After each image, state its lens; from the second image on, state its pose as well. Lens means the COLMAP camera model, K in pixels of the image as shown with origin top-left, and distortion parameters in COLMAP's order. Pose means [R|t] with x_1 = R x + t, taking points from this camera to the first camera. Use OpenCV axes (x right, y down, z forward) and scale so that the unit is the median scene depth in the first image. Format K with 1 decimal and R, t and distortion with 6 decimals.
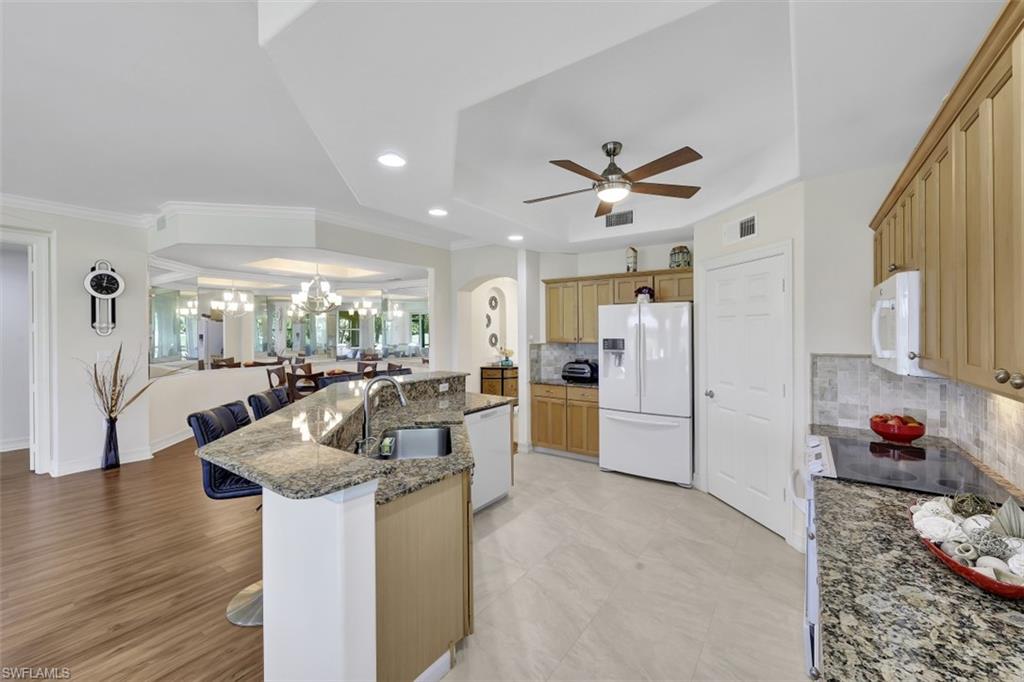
lens RADIAL K [[408.2, 0, 515.7], [0, 408.2, 334.3], [0, 0, 1]] dist [-0.001061, 0.000097]
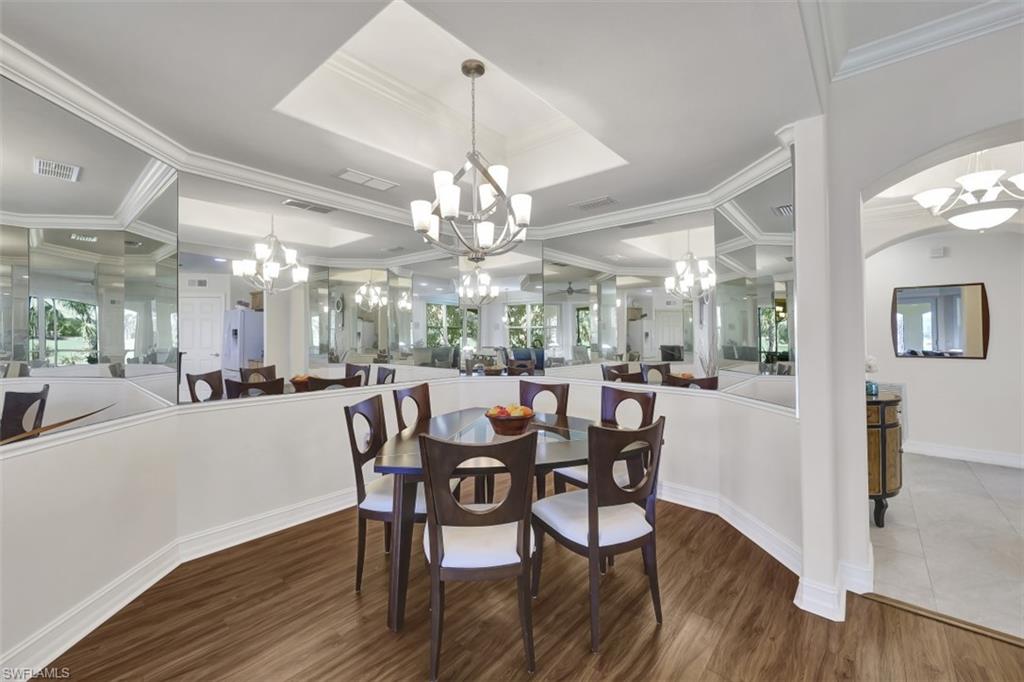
lens RADIAL K [[408.2, 0, 517.4], [0, 408.2, 335.0], [0, 0, 1]] dist [-0.001061, 0.000097]
pose [[0.995527, -0.002823, -0.094431, -0.283119], [0.002304, 0.999982, -0.005613, 0.016277], [0.094445, 0.005370, 0.995516, 0.437815]]
